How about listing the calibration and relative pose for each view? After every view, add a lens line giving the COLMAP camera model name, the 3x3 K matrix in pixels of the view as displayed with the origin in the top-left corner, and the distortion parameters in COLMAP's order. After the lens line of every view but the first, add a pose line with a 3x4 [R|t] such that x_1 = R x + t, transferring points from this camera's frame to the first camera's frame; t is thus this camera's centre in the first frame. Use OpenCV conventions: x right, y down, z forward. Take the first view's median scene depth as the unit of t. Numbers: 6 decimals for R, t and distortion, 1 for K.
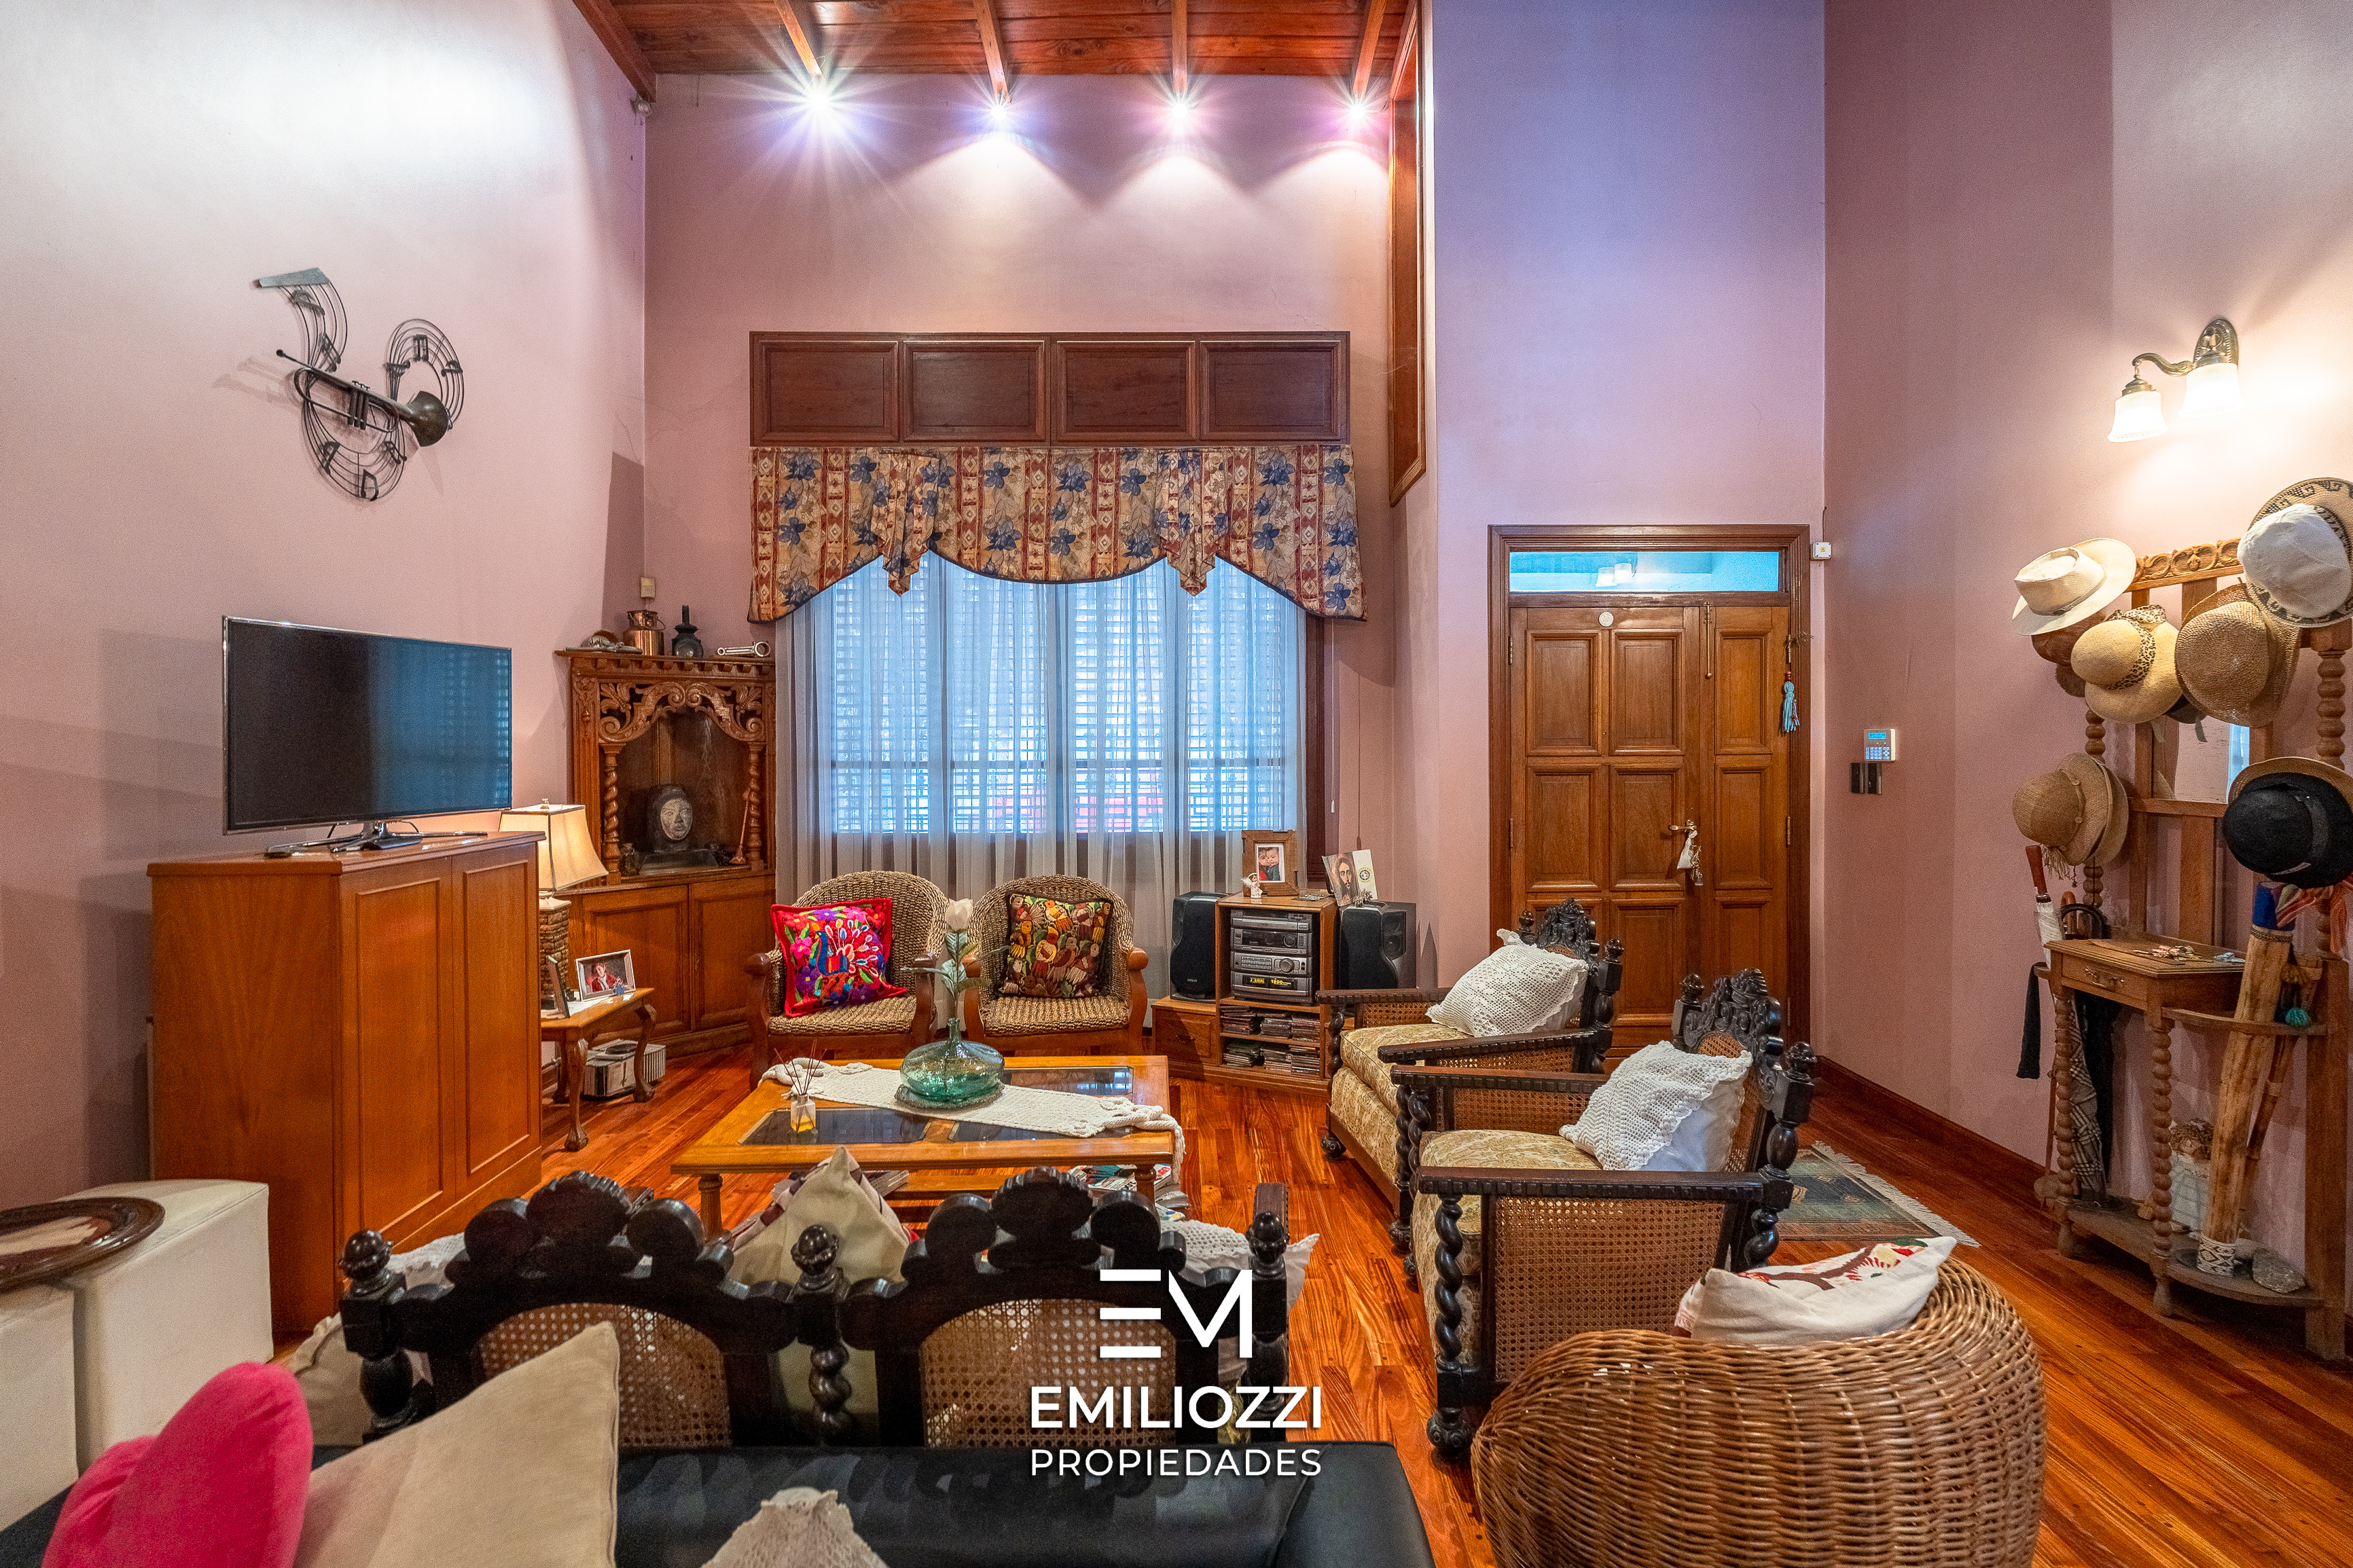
lens RADIAL K [[1089.1, 0, 1167.8], [0, 1089.1, 755.4], [0, 0, 1]] dist [-0.004174, -0.000350]
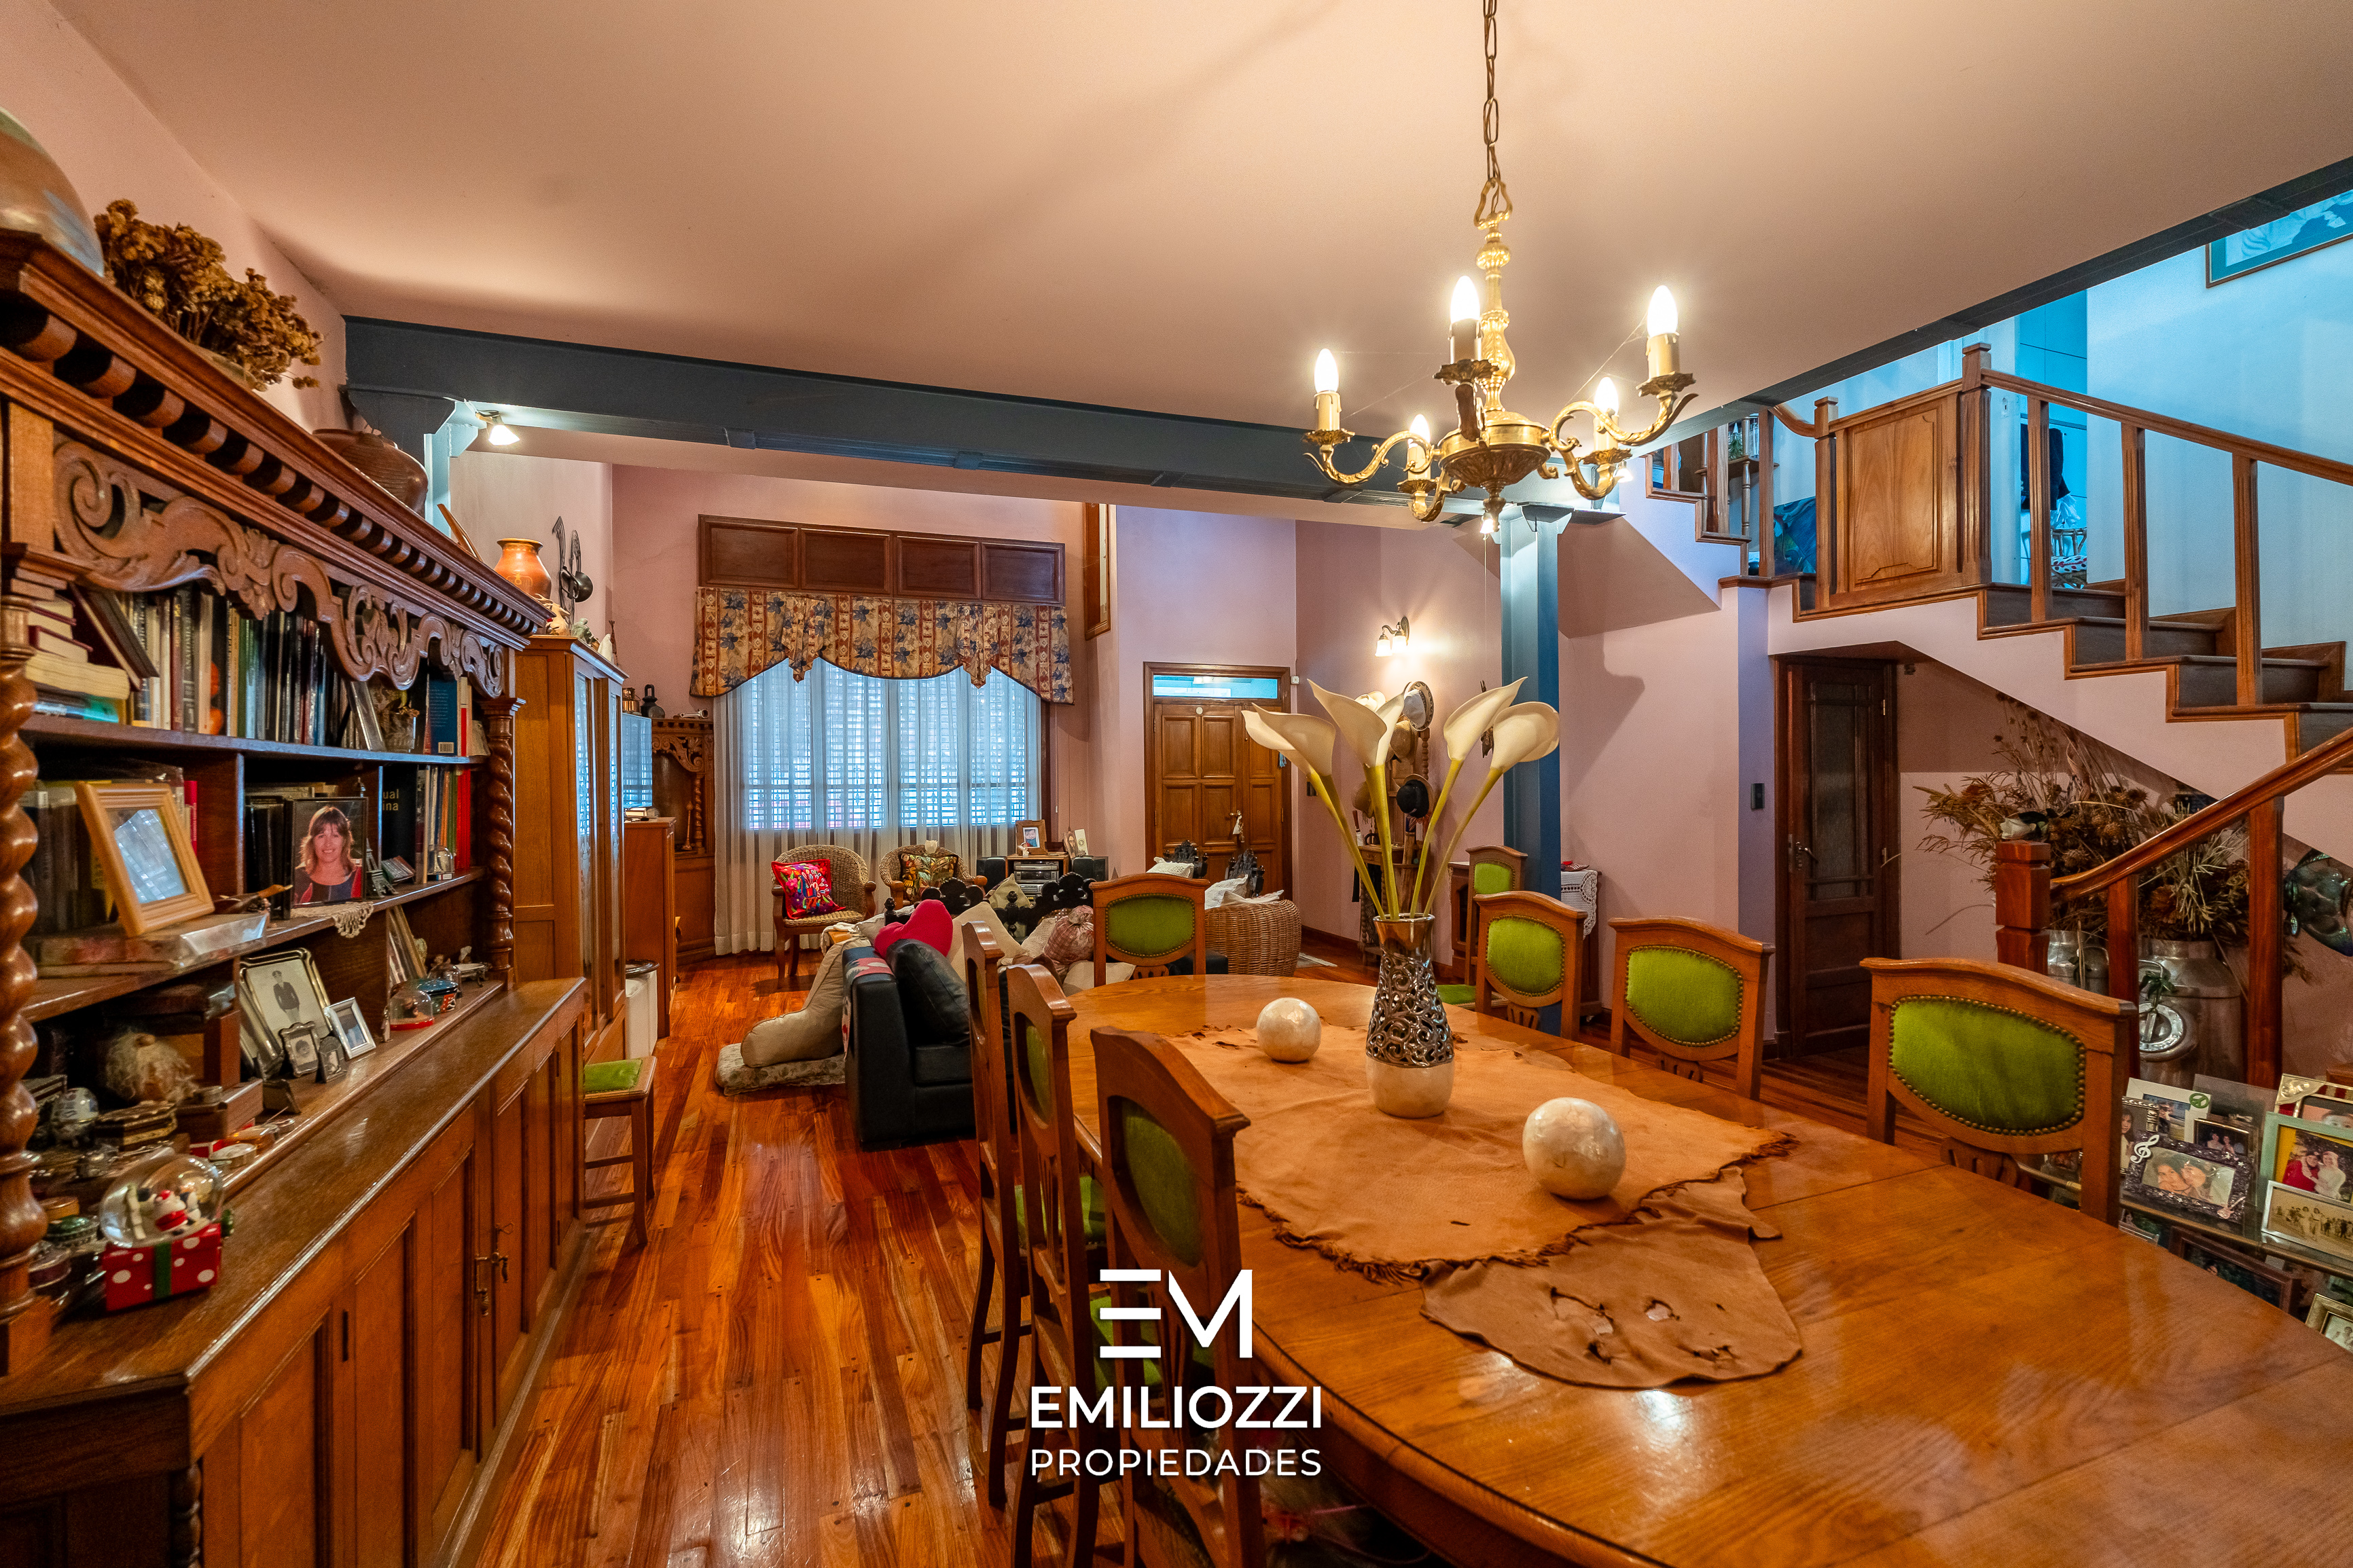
lens RADIAL K [[1030.0, 0, 1158.7], [0, 1030.0, 783.7], [0, 0, 1]] dist [-0.003702, 0.000166]
pose [[0.940286, -0.002511, 0.340376, -0.267076], [0.006402, 0.999926, -0.010311, 0.024229], [-0.340325, 0.011875, 0.940233, -0.644545]]
